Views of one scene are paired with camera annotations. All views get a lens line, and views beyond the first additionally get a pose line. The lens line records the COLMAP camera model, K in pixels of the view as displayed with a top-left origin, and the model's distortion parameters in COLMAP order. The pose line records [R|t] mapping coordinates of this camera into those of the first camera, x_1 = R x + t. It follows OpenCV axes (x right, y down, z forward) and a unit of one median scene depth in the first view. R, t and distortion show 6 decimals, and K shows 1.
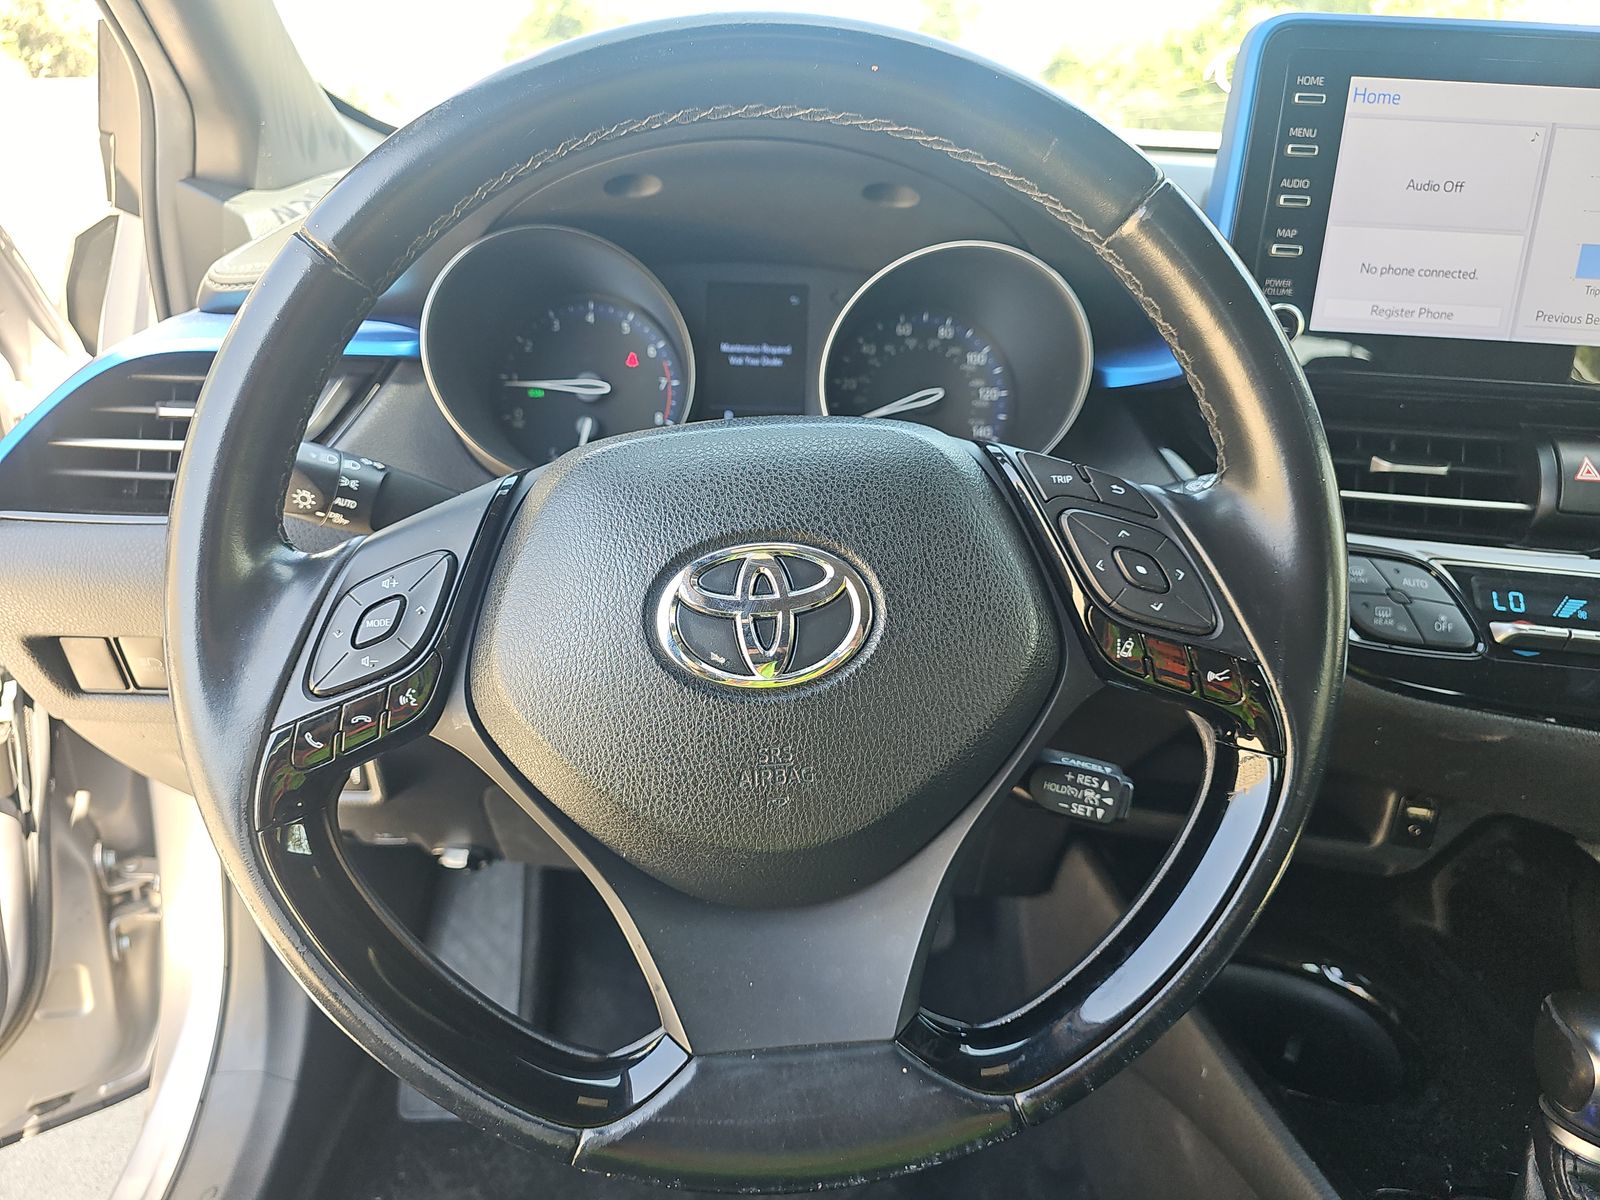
lens RADIAL K [[1086.1, 0, 784.3], [0, 1086.1, 604.2], [0, 0, 1]] dist [0.030140, -0.036182]
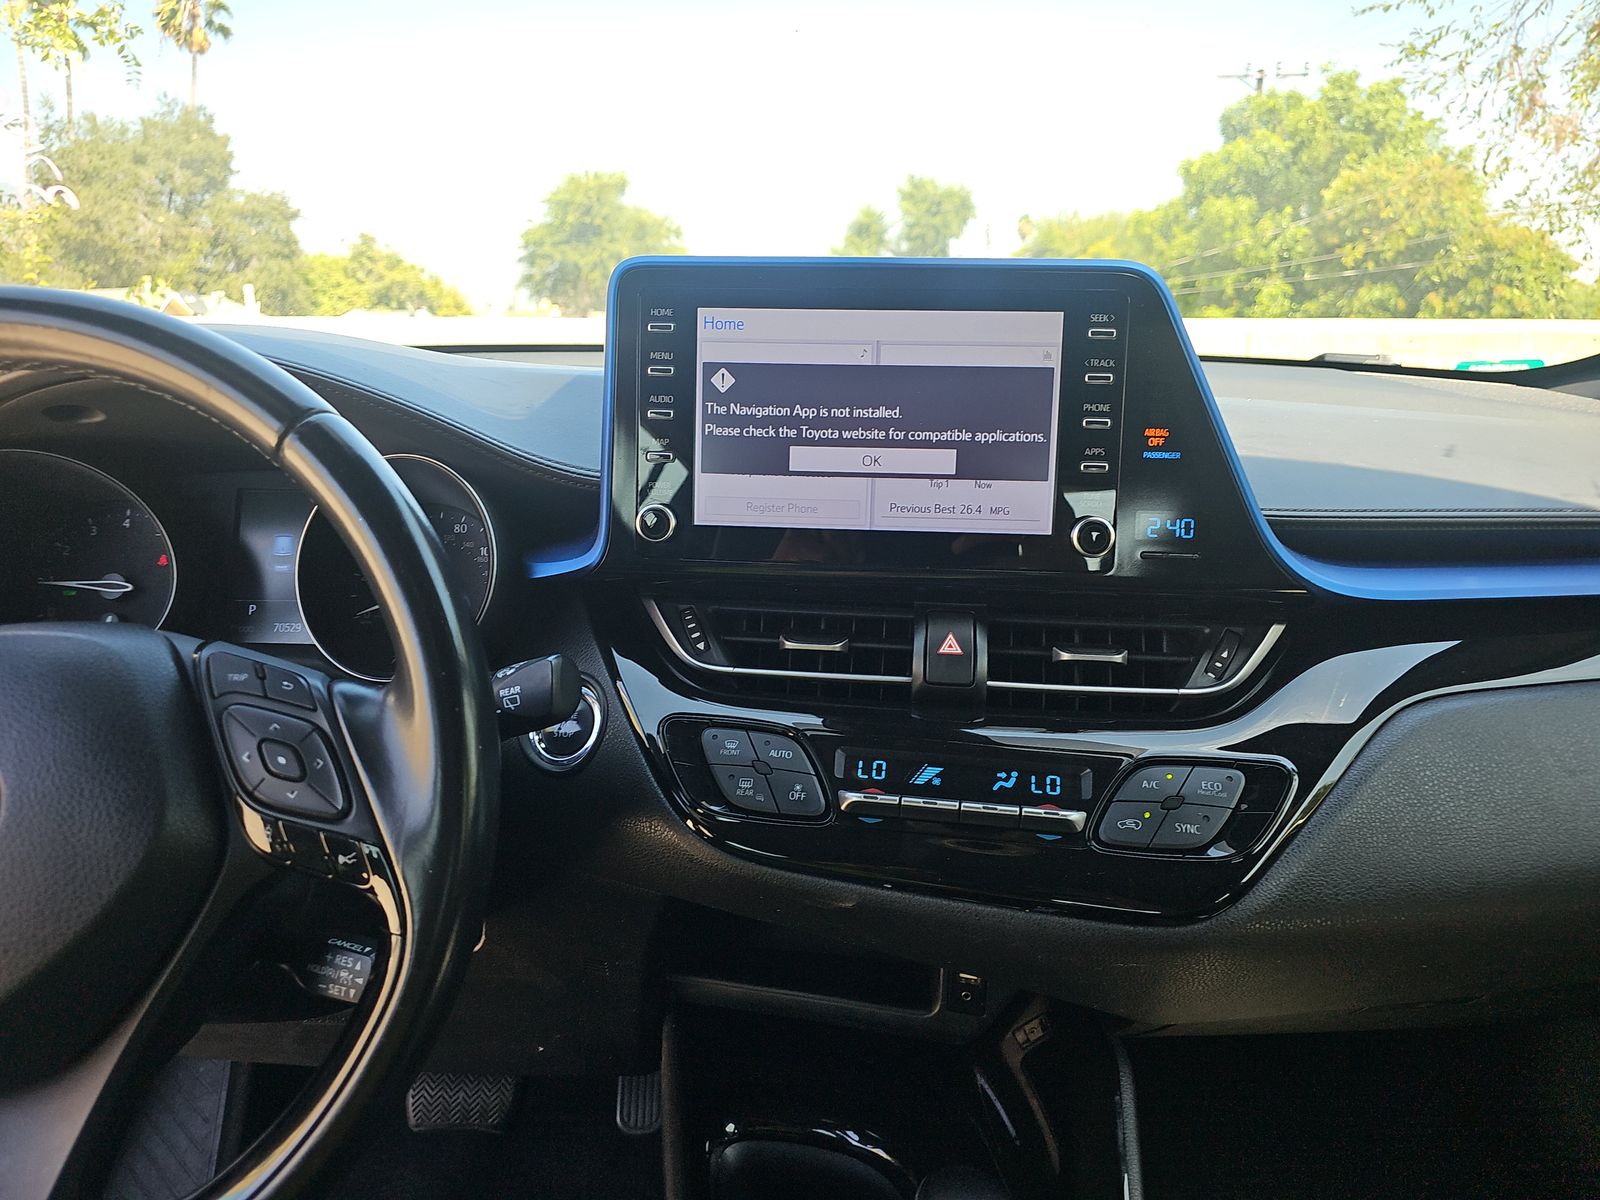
lens RADIAL K [[1073.4, 0, 812.8], [0, 1073.4, 594.1], [0, 0, 1]] dist [0.061753, -0.064215]
pose [[0.999543, -0.025734, -0.015881, 0.561329], [0.022984, 0.987791, -0.154081, -0.010395], [0.019652, 0.153646, 0.987931, -0.054530]]
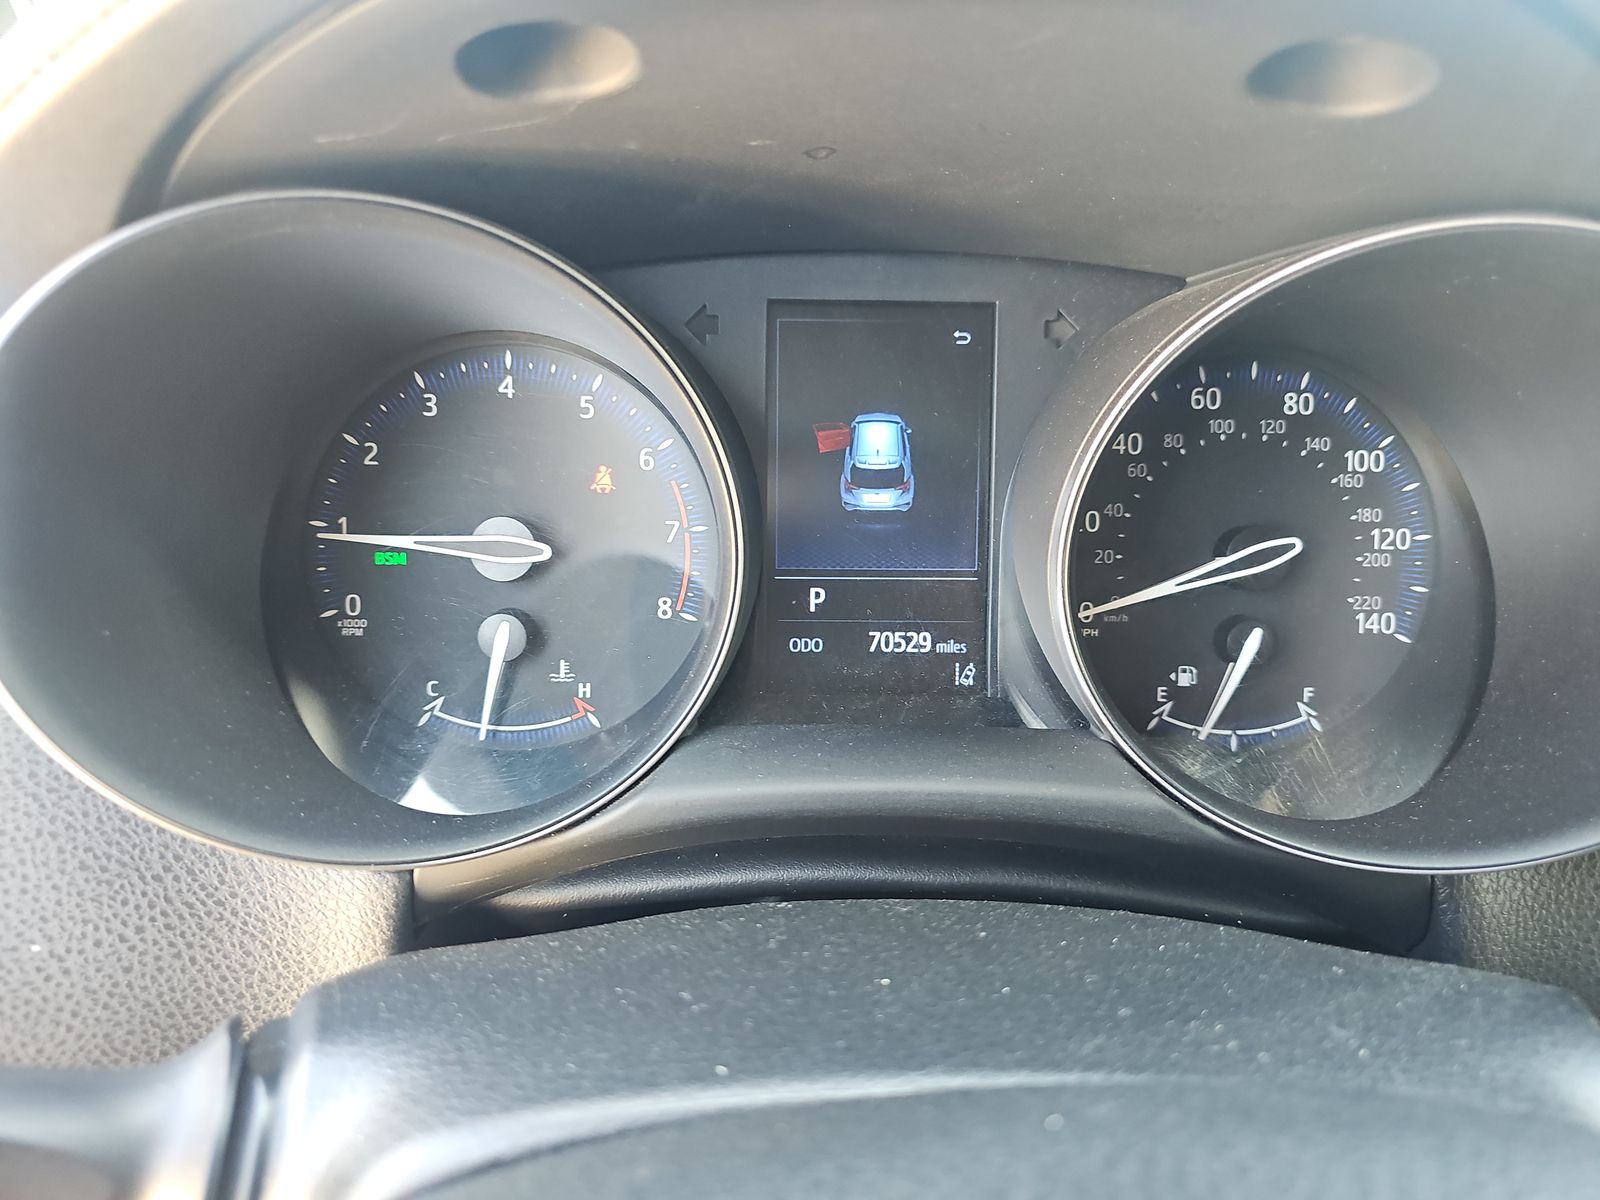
lens RADIAL K [[1085.1, 0, 800.0], [0, 1085.1, 600.0], [0, 0, 1]] dist [-0.006803, -0.002448]
pose [[0.999675, -0.010666, -0.023158, -0.051842], [0.011990, 0.998255, 0.057812, -0.214534], [0.022501, -0.058071, 0.998059, 0.593660]]
